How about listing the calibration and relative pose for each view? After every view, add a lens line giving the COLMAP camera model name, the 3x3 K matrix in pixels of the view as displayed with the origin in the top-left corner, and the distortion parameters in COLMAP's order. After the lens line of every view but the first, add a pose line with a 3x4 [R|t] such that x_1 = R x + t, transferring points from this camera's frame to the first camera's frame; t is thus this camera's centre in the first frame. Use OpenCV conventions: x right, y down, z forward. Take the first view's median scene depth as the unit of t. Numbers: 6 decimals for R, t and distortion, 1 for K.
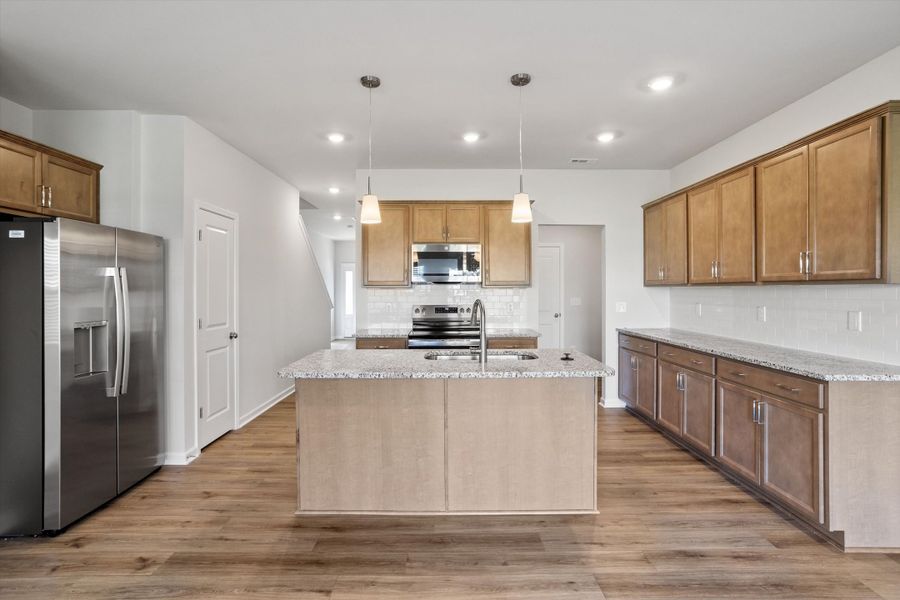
lens RADIAL K [[432.2, 0, 450.8], [0, 432.2, 288.6], [0, 0, 1]] dist [-0.032253, 0.022255]
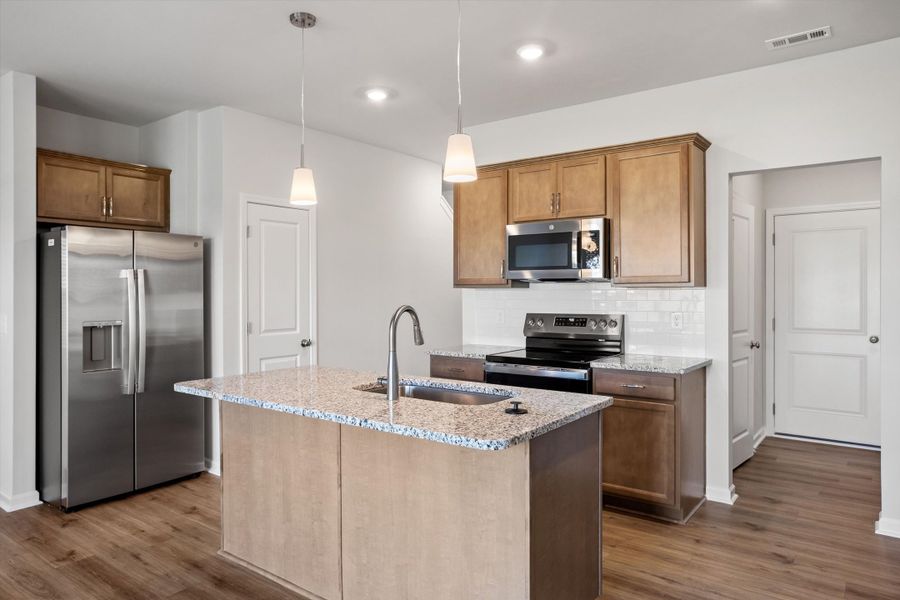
lens RADIAL K [[589.7, 0, 451.4], [0, 589.7, 289.8], [0, 0, 1]] dist [-0.002390, 0.019738]
pose [[0.797763, -0.000397, -0.602970, 0.676951], [0.001390, 0.999998, 0.001180, -0.000188], [0.602969, -0.001779, 0.797763, 0.321752]]
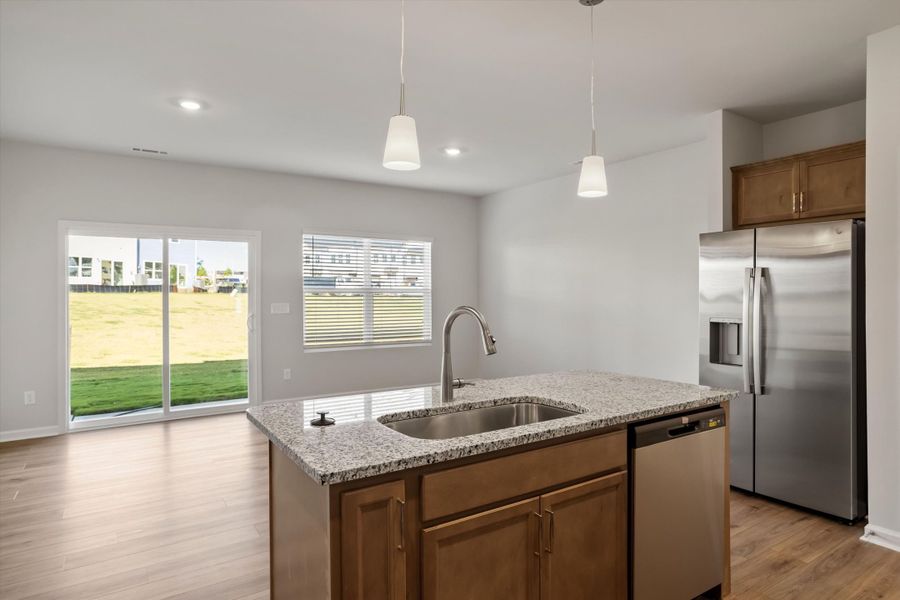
lens RADIAL K [[522.8, 0, 453.1], [0, 522.8, 295.8], [0, 0, 1]] dist [-0.045730, 0.044667]
pose [[-0.839170, 0.007729, -0.543814, 0.474417], [0.005870, 0.999969, 0.005154, 0.006449], [0.543838, 0.001133, -0.839190, 1.617643]]
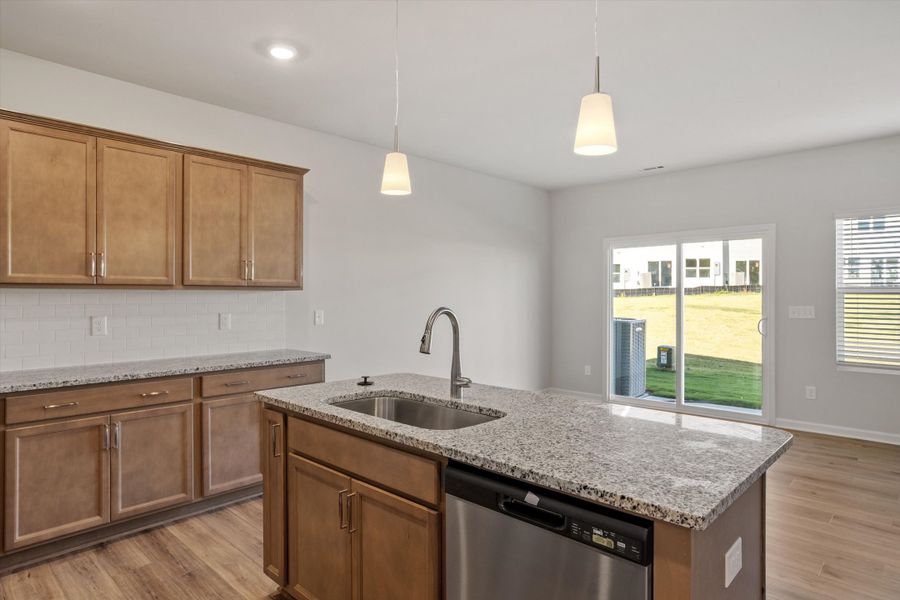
lens RADIAL K [[522.8, 0, 453.1], [0, 522.8, 295.8], [0, 0, 1]] dist [-0.045730, 0.044667]
pose [[-0.720465, 0.003450, 0.693482, -0.482510], [0.001684, 0.999993, -0.003225, 0.011062], [-0.693489, -0.001156, -0.720466, 1.557157]]
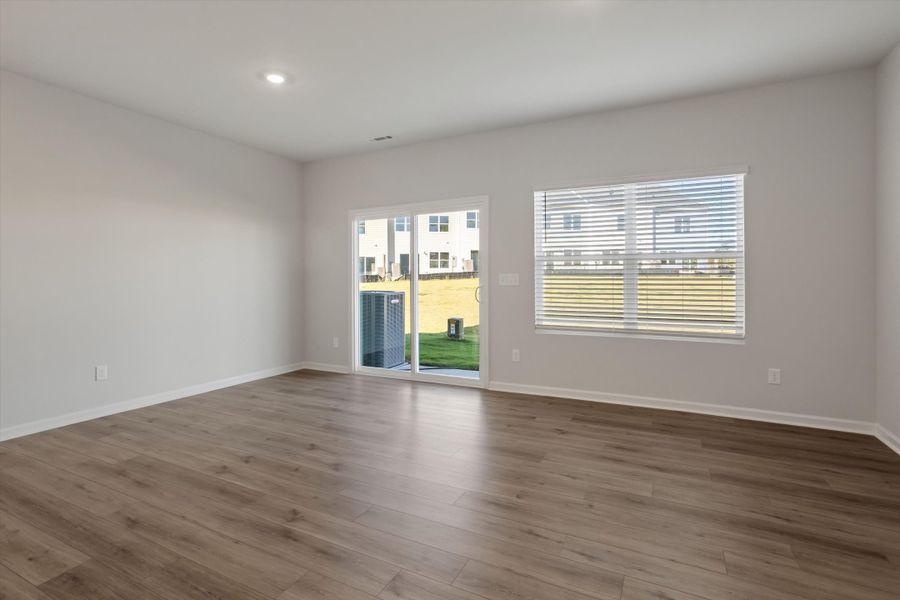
lens RADIAL K [[445.4, 0, 450.7], [0, 445.4, 283.6], [0, 0, 1]] dist [-0.039276, 0.024499]
pose [[-0.886694, 0.004106, 0.462338, -0.676475], [0.006587, 0.999971, 0.003752, 0.072497], [-0.462310, 0.006373, -0.886696, 0.951747]]
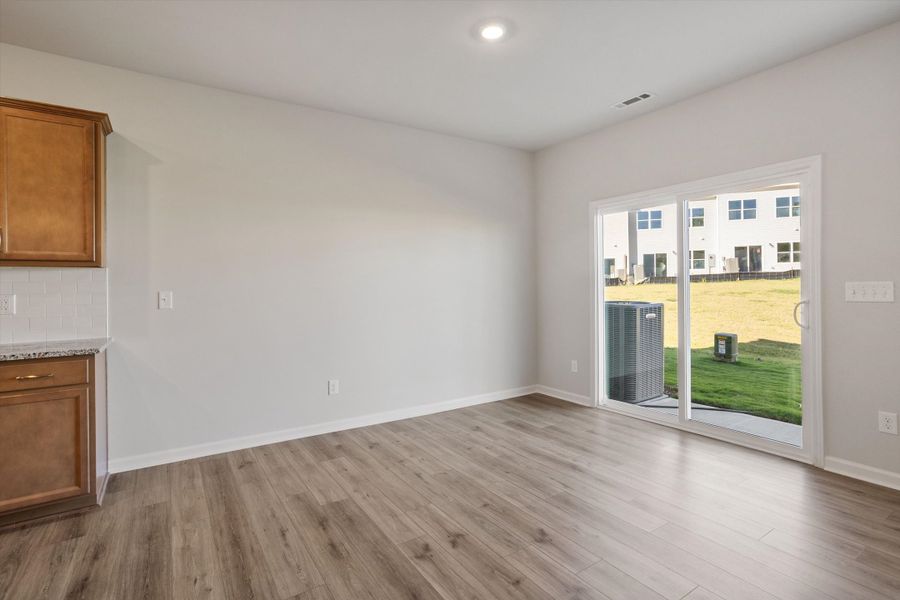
lens RADIAL K [[445.4, 0, 450.7], [0, 445.4, 283.6], [0, 0, 1]] dist [-0.039276, 0.024499]
pose [[-0.539396, 0.012442, 0.841960, -0.419338], [0.011430, 0.999907, -0.007453, 0.046270], [-0.841974, 0.005604, -0.539488, 0.675771]]
